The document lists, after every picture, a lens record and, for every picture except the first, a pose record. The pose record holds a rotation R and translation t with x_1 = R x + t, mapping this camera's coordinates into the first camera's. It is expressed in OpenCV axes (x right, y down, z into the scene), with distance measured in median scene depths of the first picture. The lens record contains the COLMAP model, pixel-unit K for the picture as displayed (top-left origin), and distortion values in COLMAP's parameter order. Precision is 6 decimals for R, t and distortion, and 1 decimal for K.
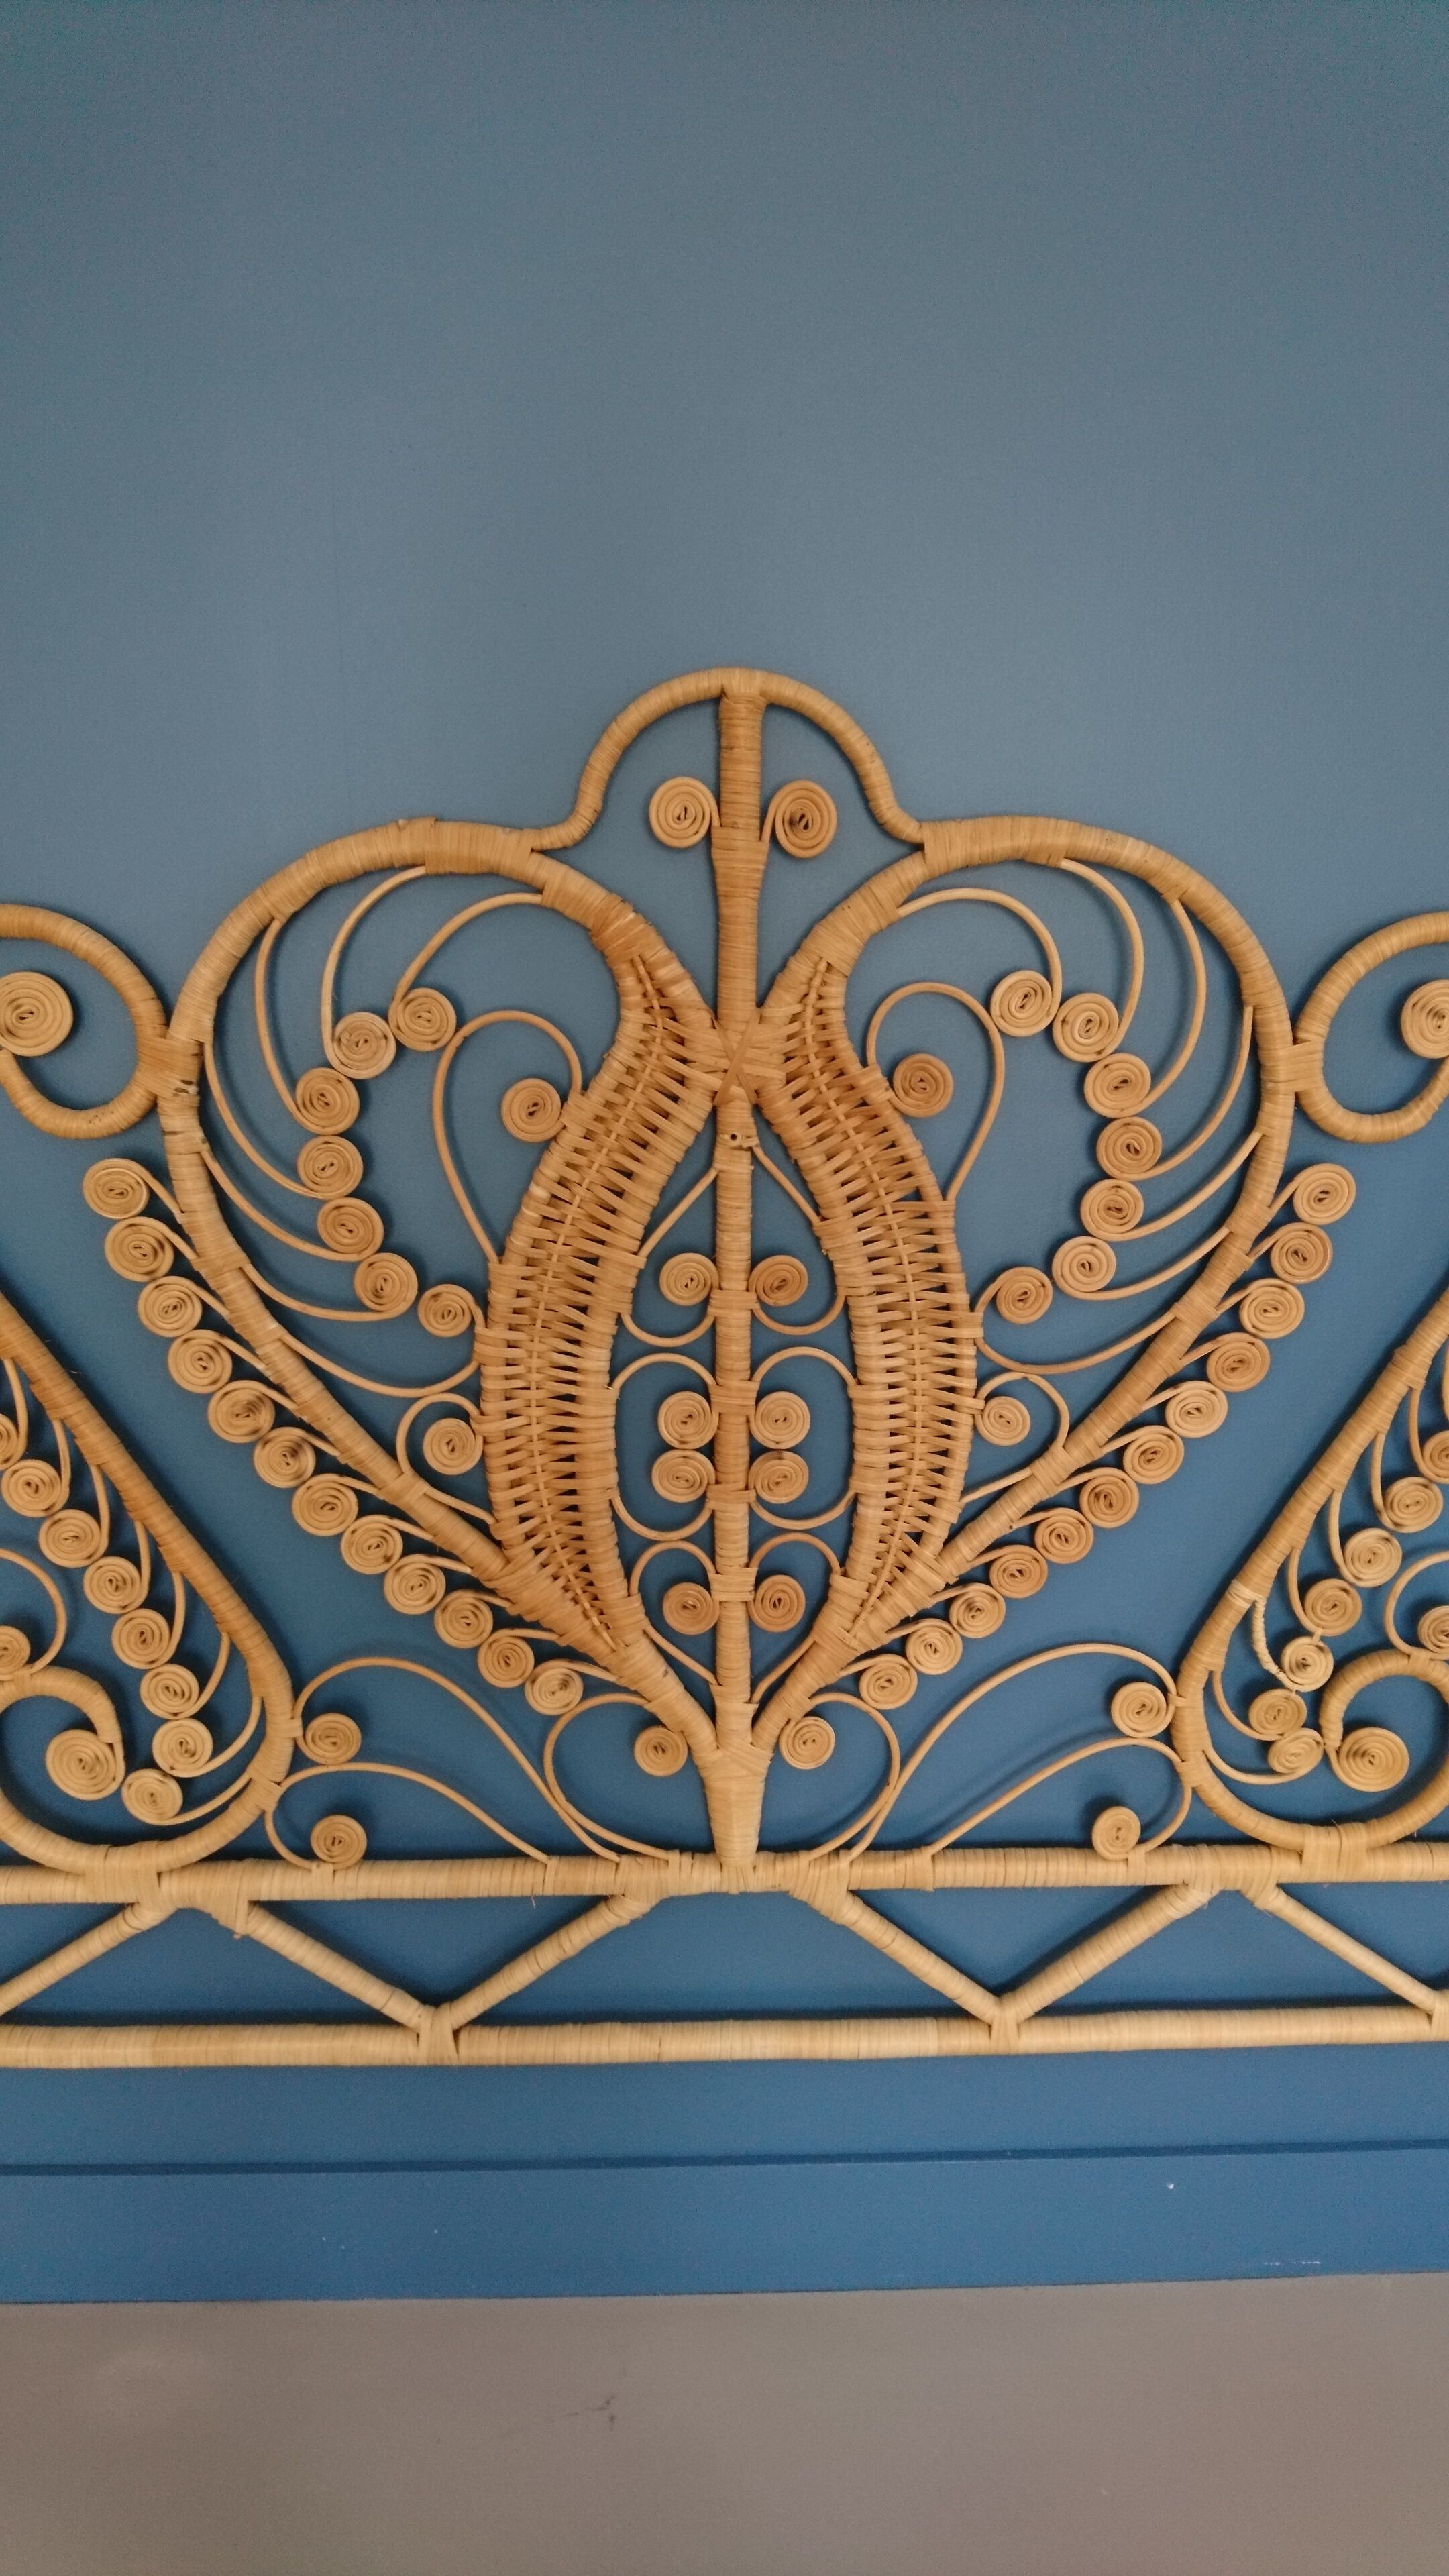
lens RADIAL K [[1780.3, 0, 721.3], [0, 1780.3, 1274.3], [0, 0, 1]] dist [0.009821, -0.002558]
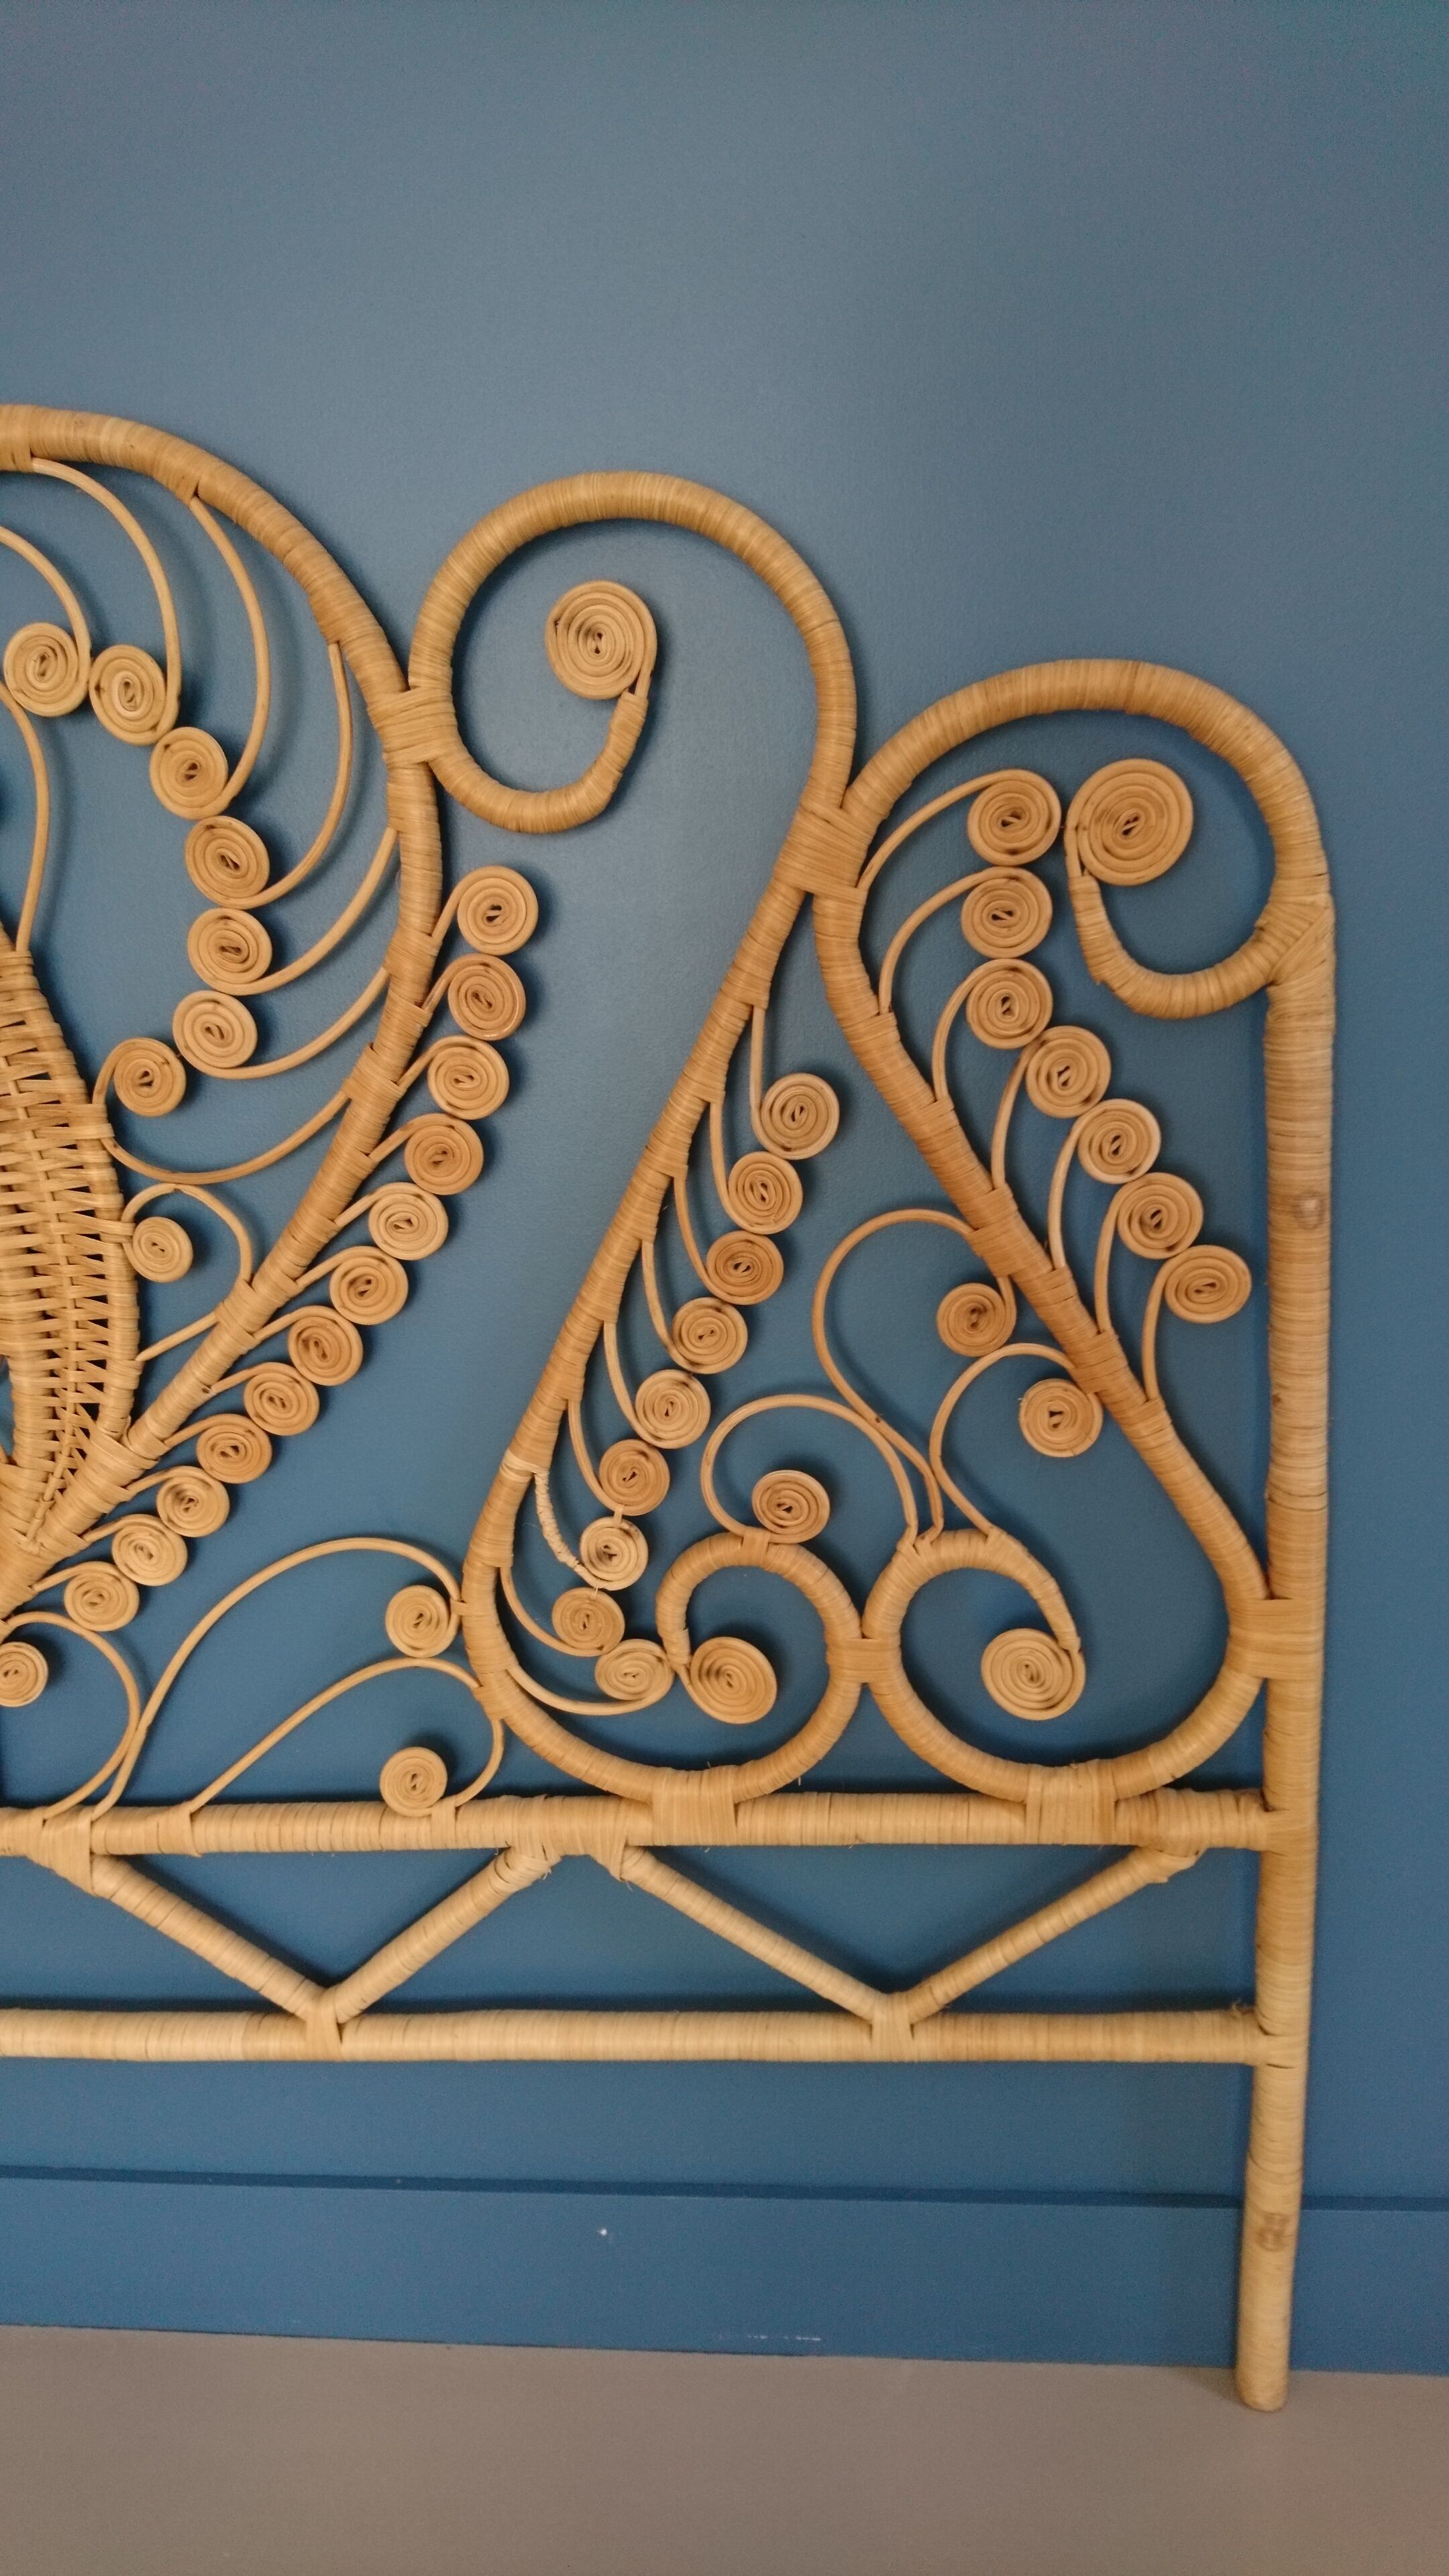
lens RADIAL K [[2582.7, 0, 724.5], [0, 2582.7, 1288.0], [0, 0, 1]] dist [0.129089, -0.538056]
pose [[0.950854, -0.062160, -0.303337, 0.695198], [0.099548, 0.989002, 0.109383, 0.000006], [0.293202, -0.134204, 0.946584, 0.028383]]
